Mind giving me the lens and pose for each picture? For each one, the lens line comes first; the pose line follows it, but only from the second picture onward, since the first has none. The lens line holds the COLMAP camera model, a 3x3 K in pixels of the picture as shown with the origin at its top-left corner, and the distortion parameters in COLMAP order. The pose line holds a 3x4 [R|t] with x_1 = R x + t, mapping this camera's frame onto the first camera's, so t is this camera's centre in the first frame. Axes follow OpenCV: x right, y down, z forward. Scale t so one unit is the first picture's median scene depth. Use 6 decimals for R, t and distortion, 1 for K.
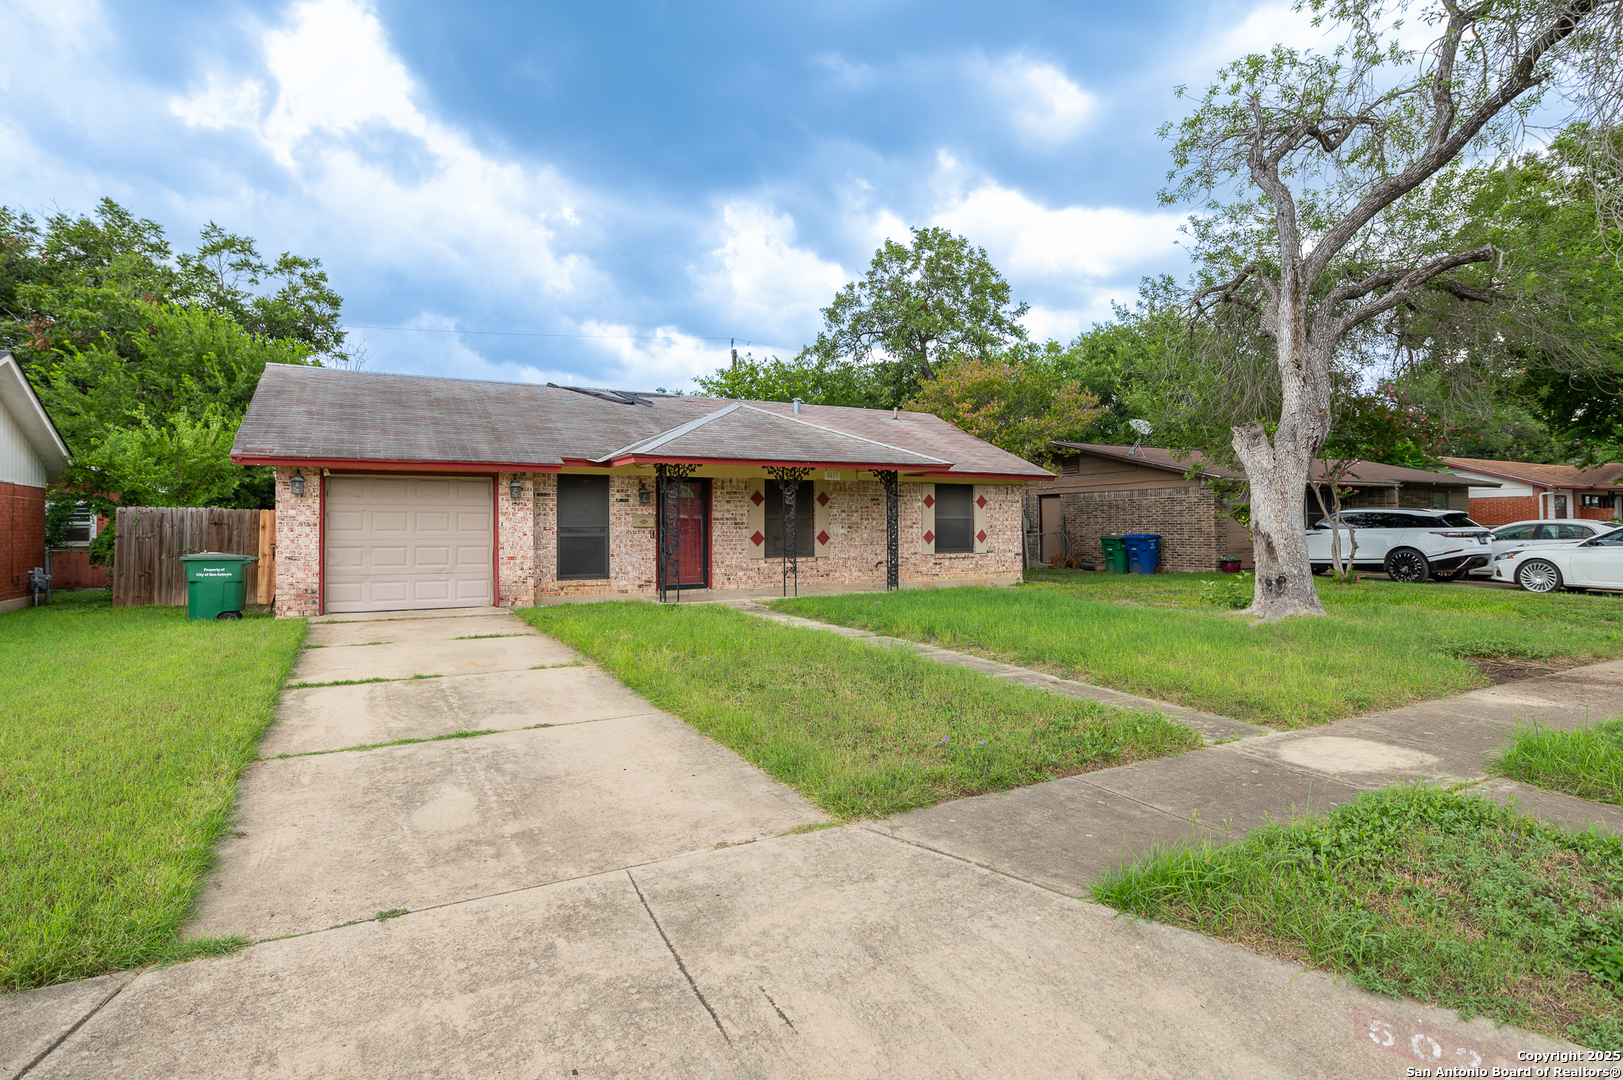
lens RADIAL K [[764.4, 0, 812.9], [0, 764.4, 535.1], [0, 0, 1]] dist [-0.002013, -0.000072]
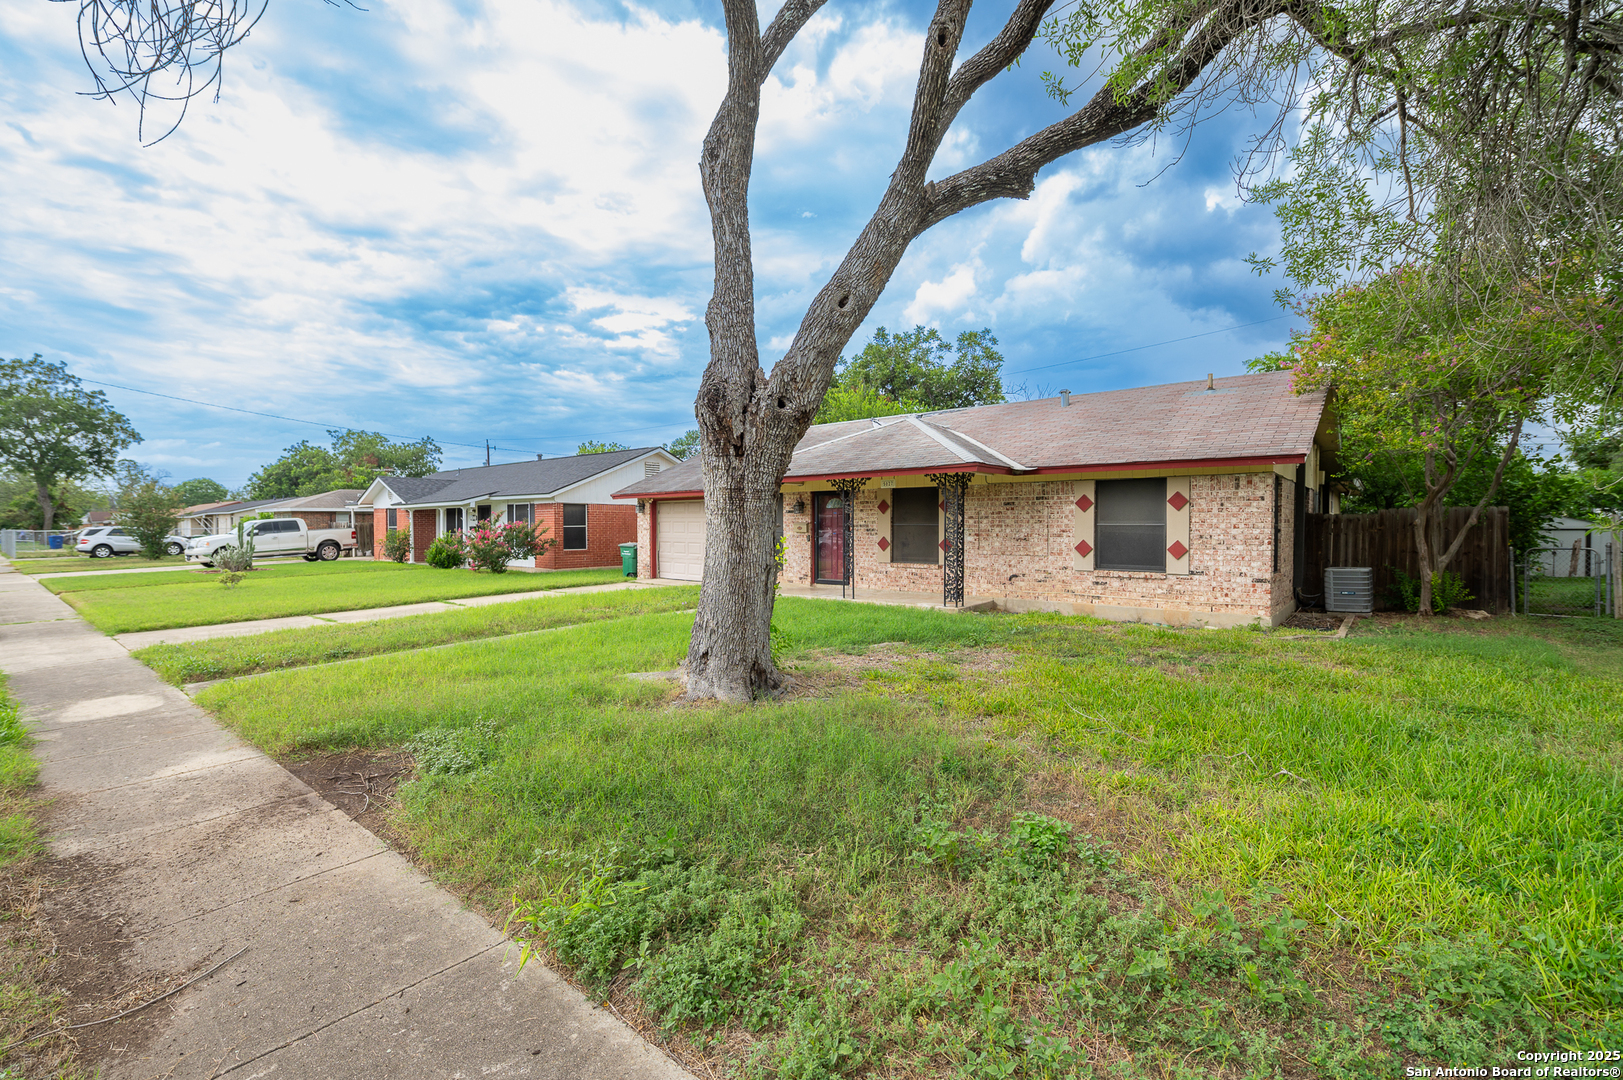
lens RADIAL K [[685.6, 0, 812.9], [0, 685.6, 534.7], [0, 0, 1]] dist [0.001405, 0.000030]
pose [[0.405686, 0.018701, -0.913821, 0.731967], [-0.008590, 0.999825, 0.016647, -0.022504], [0.913972, 0.001096, 0.405776, 0.488850]]
